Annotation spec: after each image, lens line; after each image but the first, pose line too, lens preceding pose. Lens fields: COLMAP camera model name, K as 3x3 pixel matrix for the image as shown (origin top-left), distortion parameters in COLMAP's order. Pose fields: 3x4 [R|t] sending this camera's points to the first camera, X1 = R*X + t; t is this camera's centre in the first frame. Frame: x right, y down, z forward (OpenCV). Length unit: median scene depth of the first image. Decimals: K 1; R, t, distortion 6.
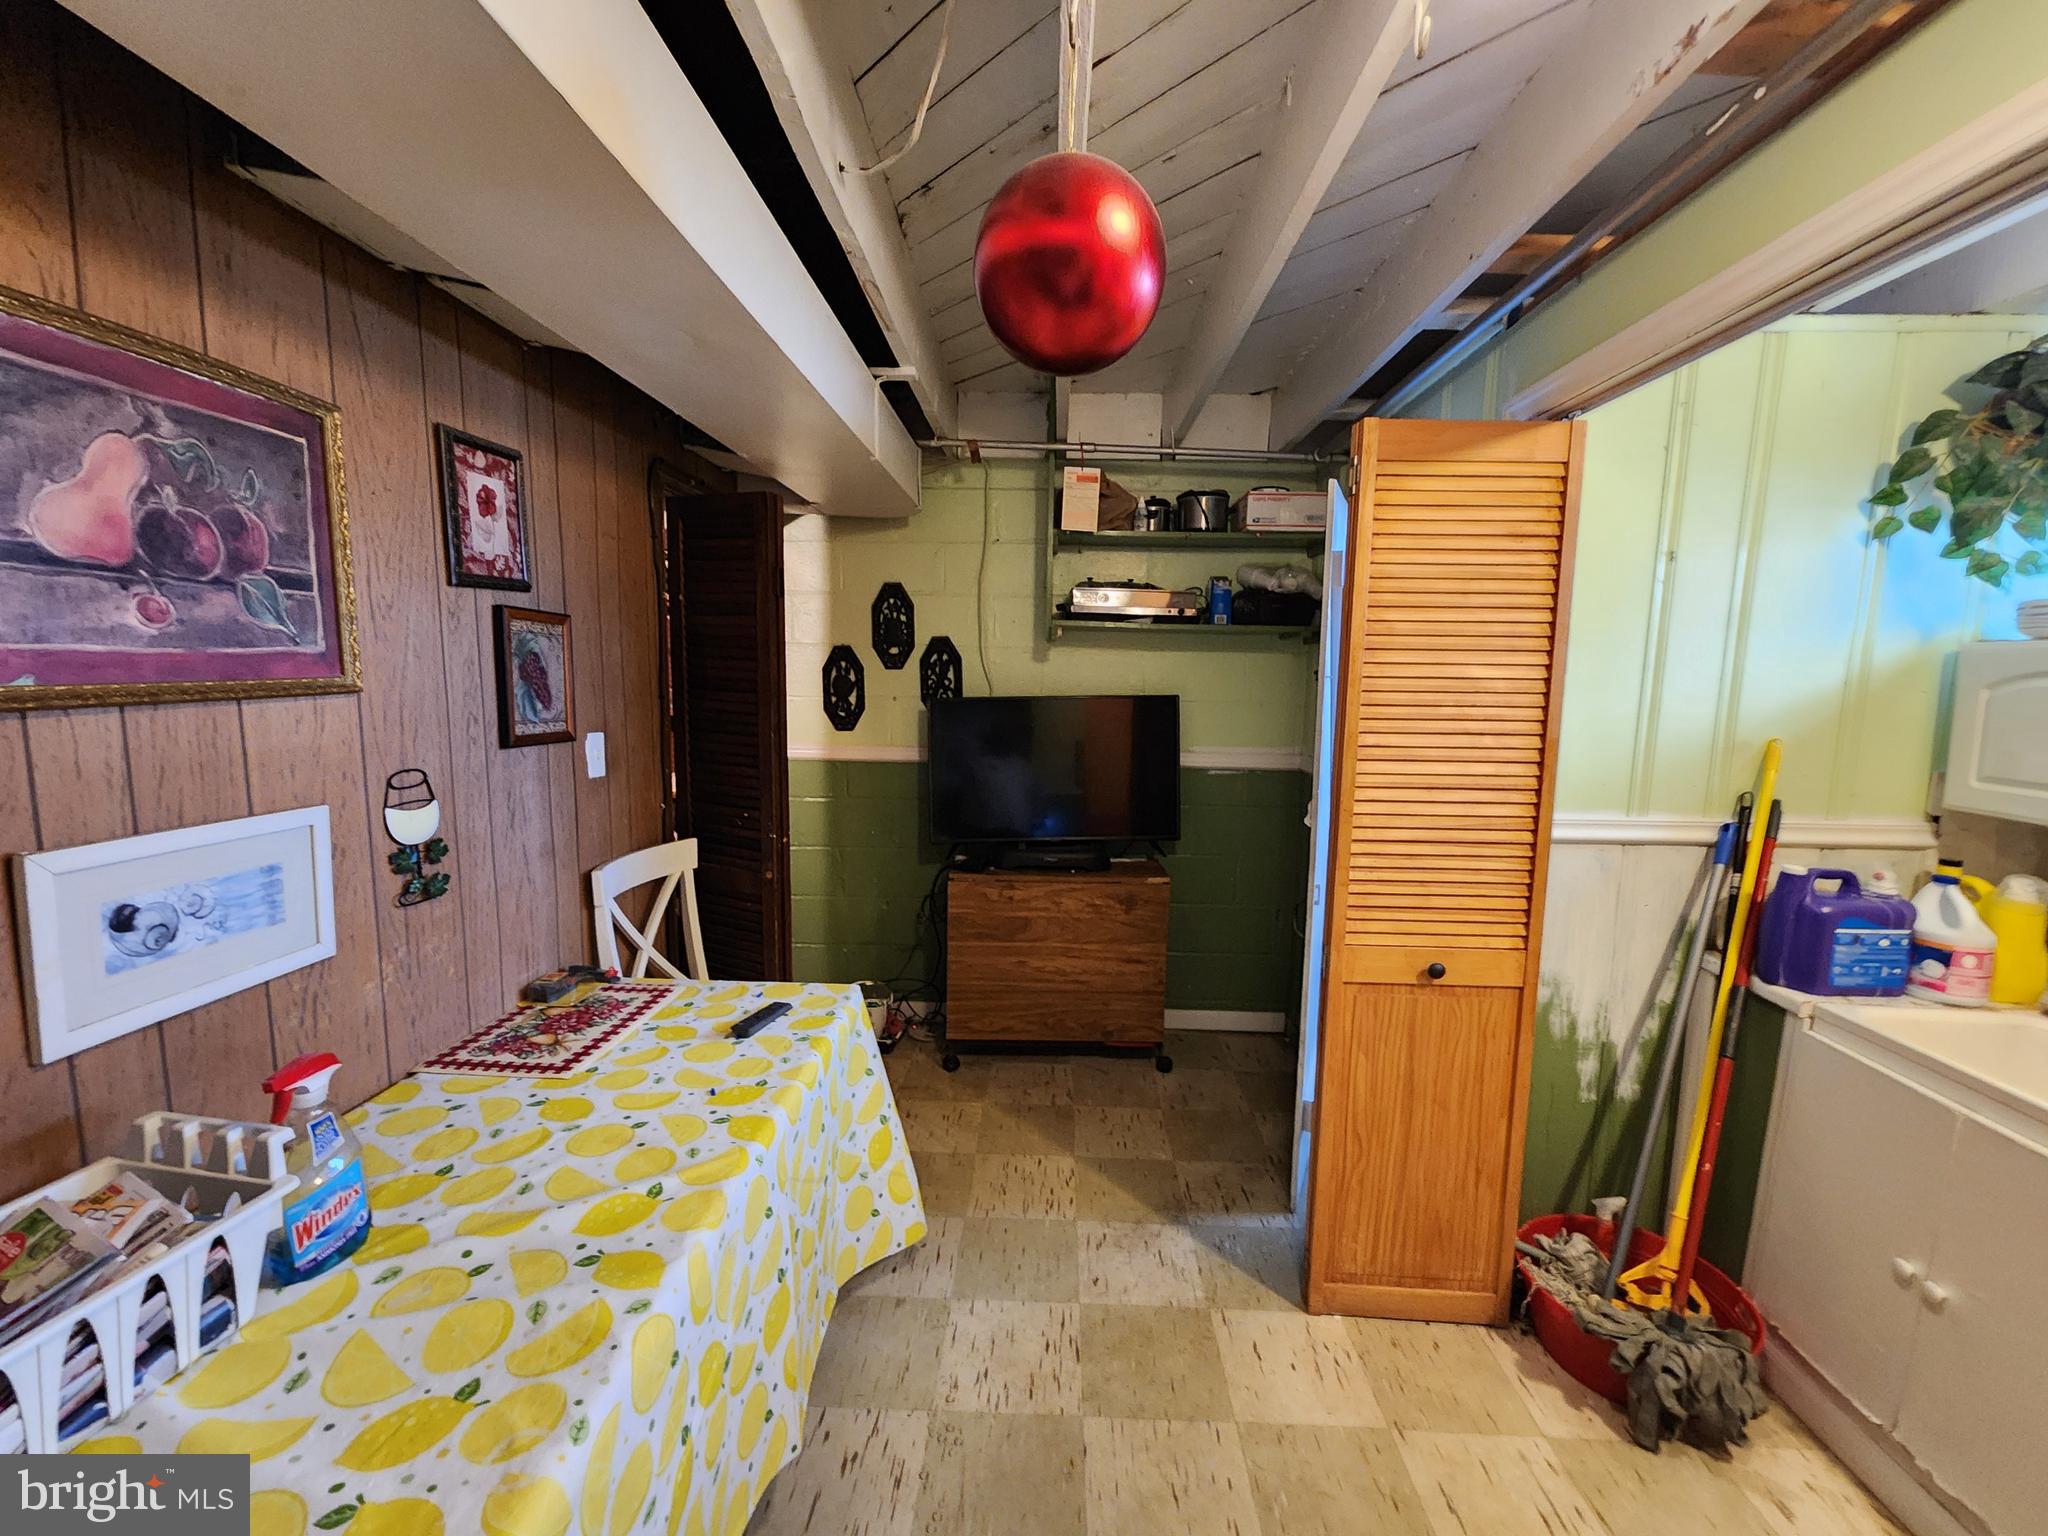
lens RADIAL K [[834.3, 0, 1036.0], [0, 834.3, 770.0], [0, 0, 1]] dist [0.000015, 0.000916]
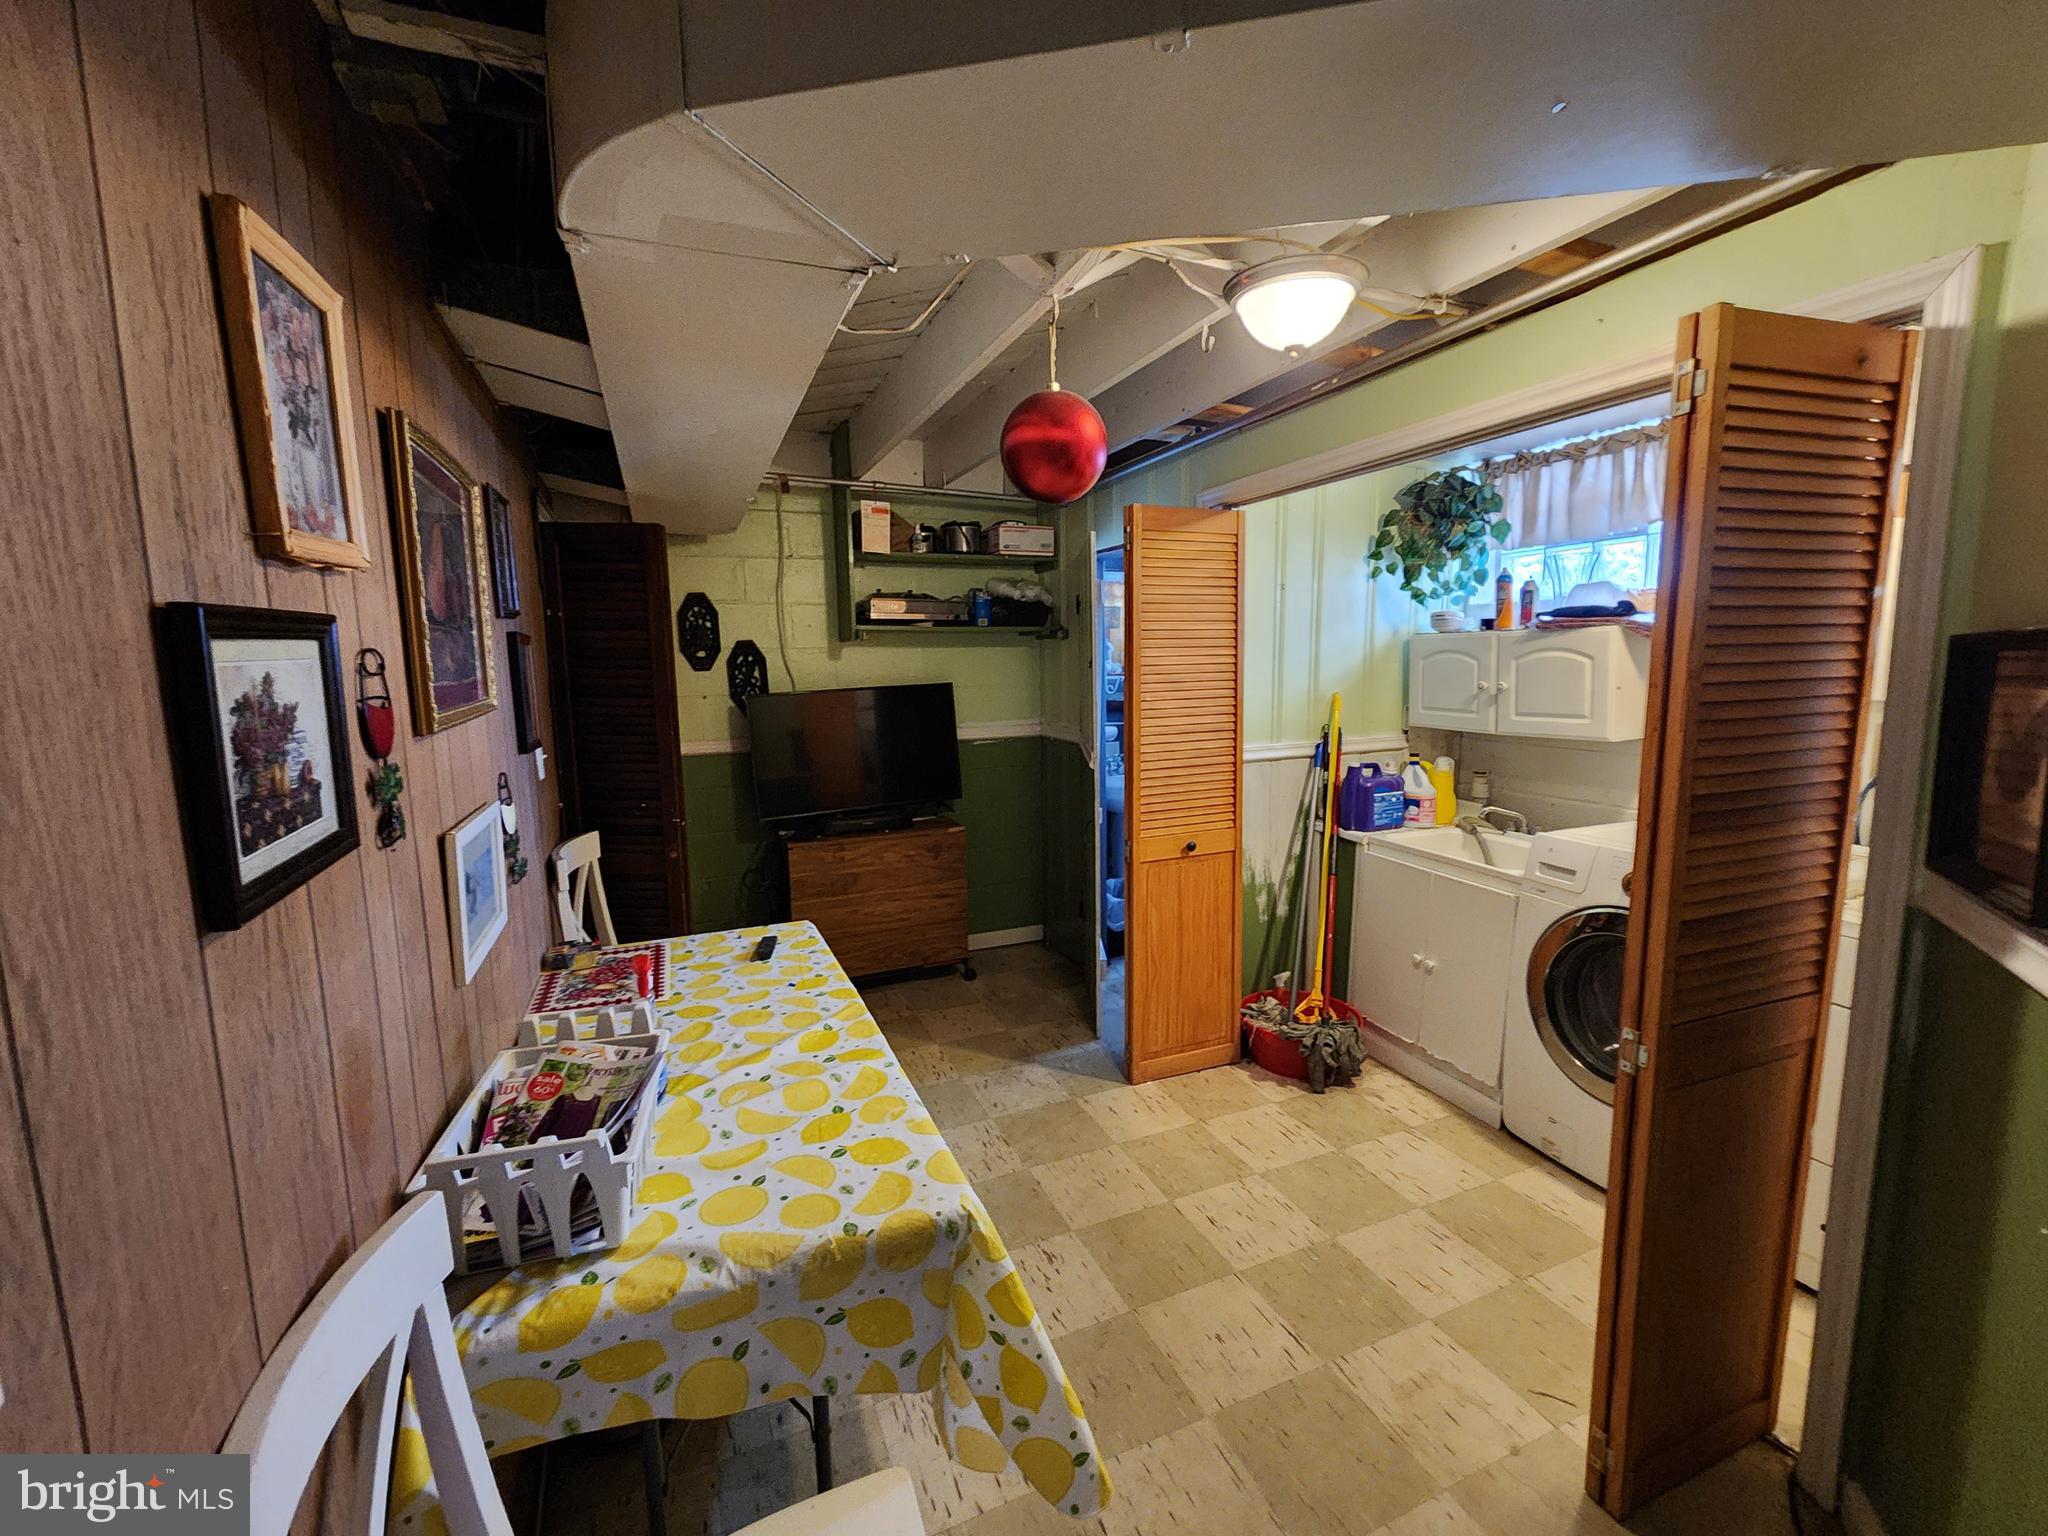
lens RADIAL K [[840.6, 0, 1023.8], [0, 840.6, 758.2], [0, 0, 1]] dist [-0.000775, 0.000124]
pose [[0.907446, -0.081794, 0.412129, -0.469566], [0.080969, 0.996526, 0.019497, 0.013345], [-0.412292, 0.015677, 0.910917, -0.345901]]
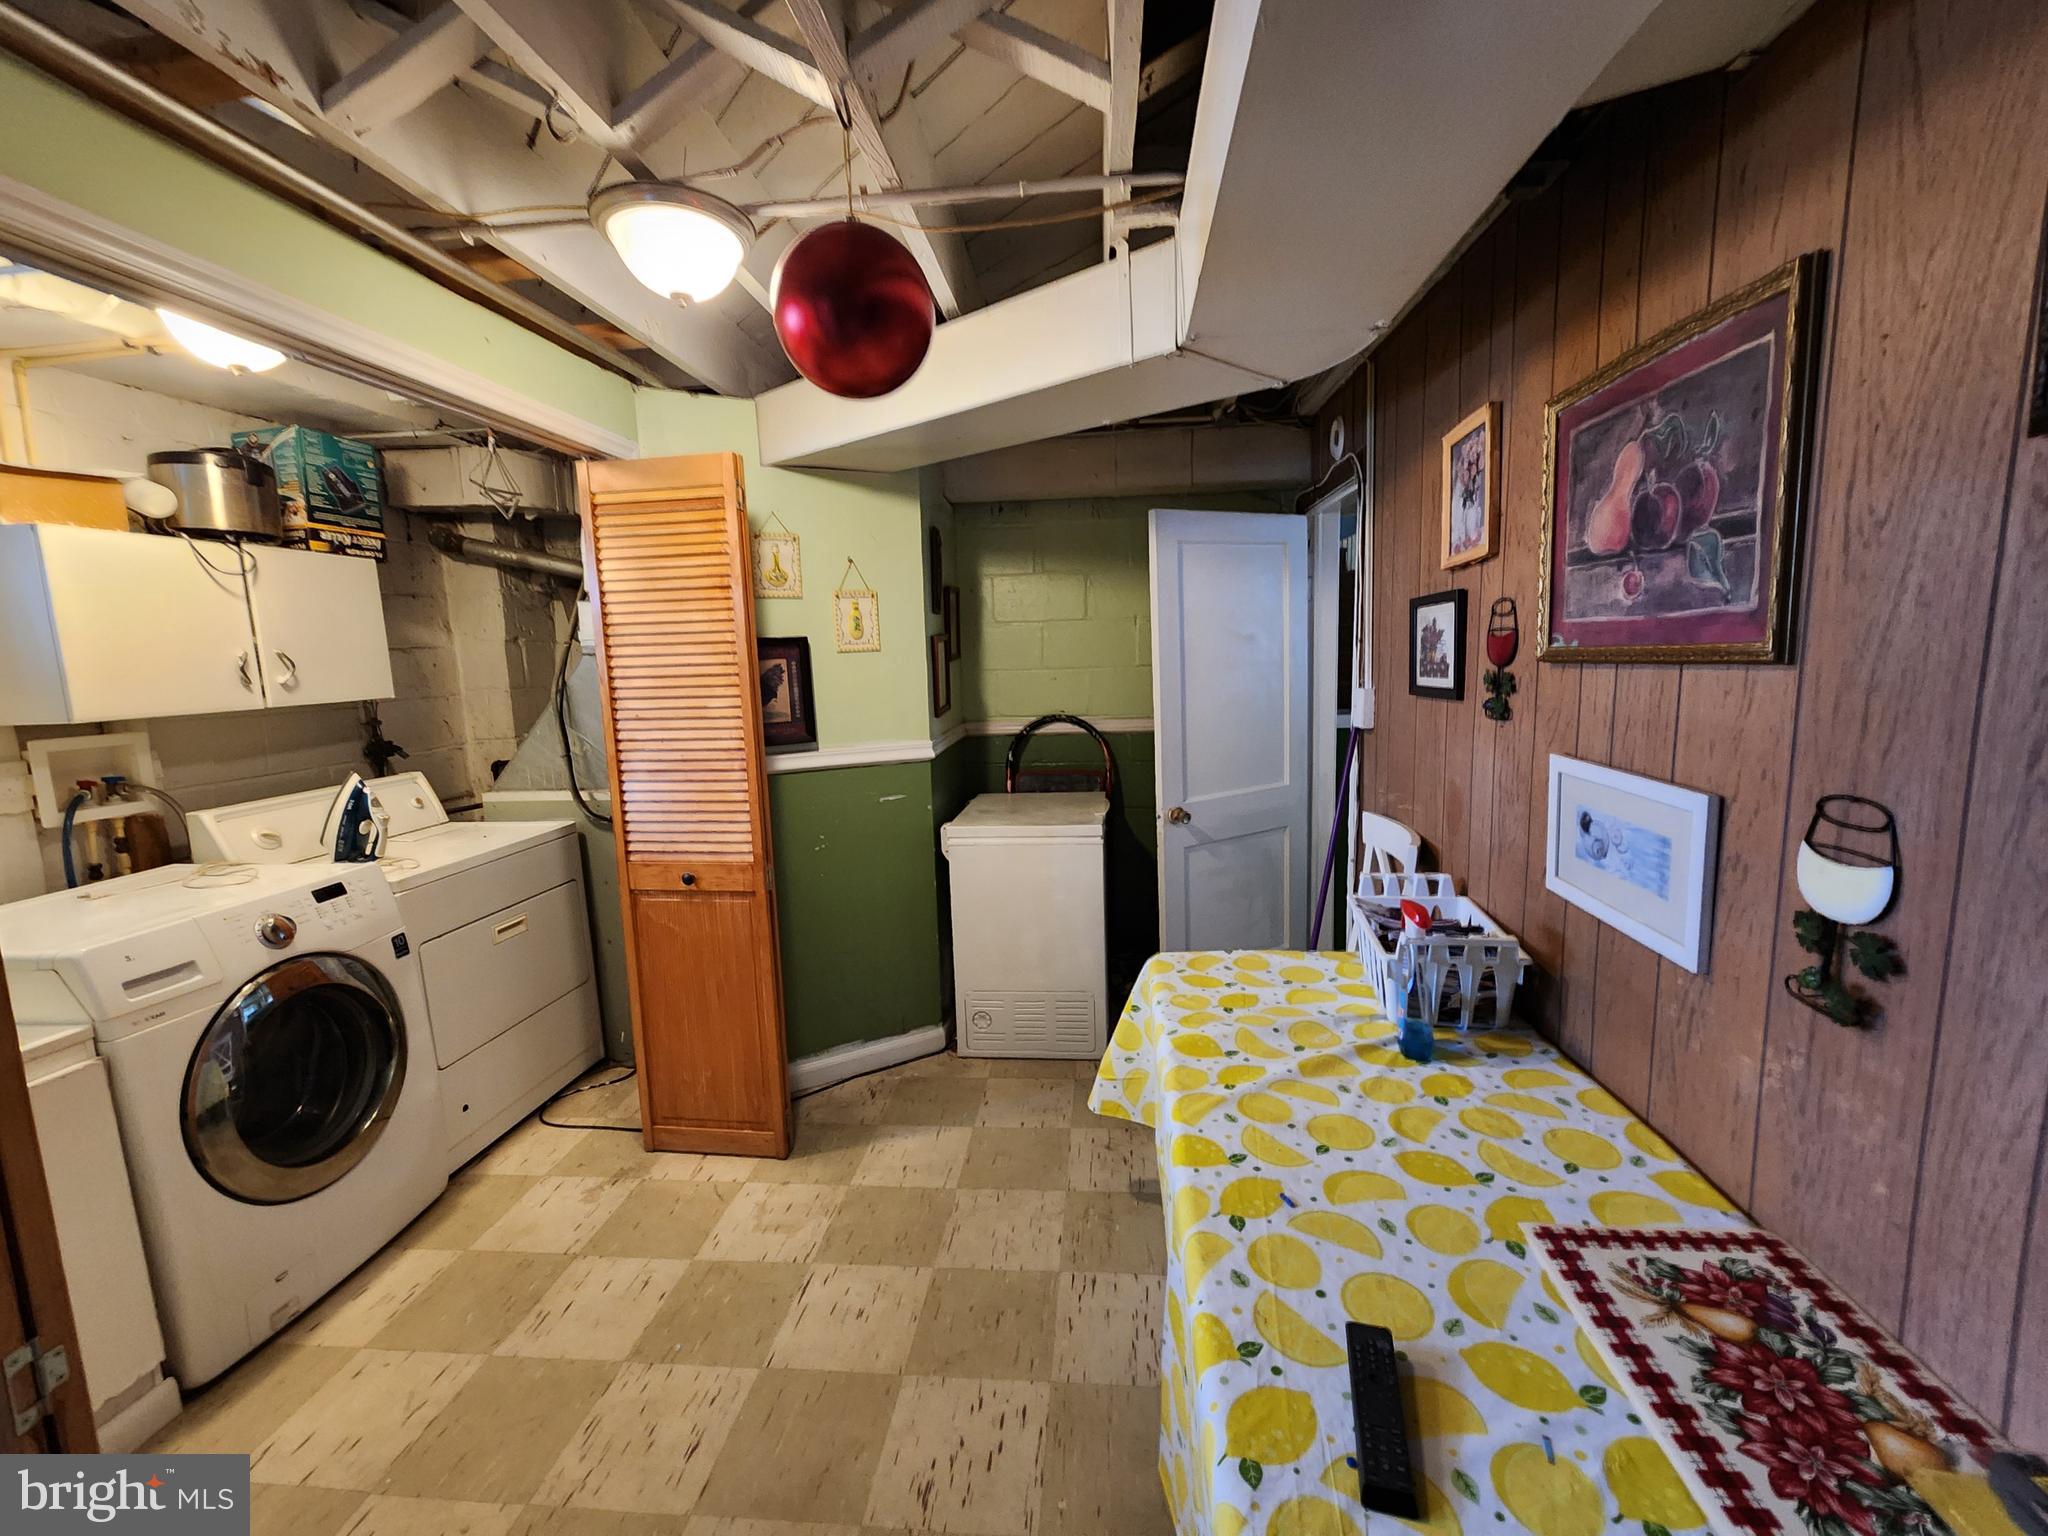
lens RADIAL K [[834.3, 0, 1036.0], [0, 834.3, 770.0], [0, 0, 1]] dist [0.000015, 0.000916]
pose [[-0.998027, 0.005344, 0.062551, -0.169266], [0.021605, 0.964747, 0.262289, -0.155896], [-0.058944, 0.263123, -0.962960, 1.323092]]
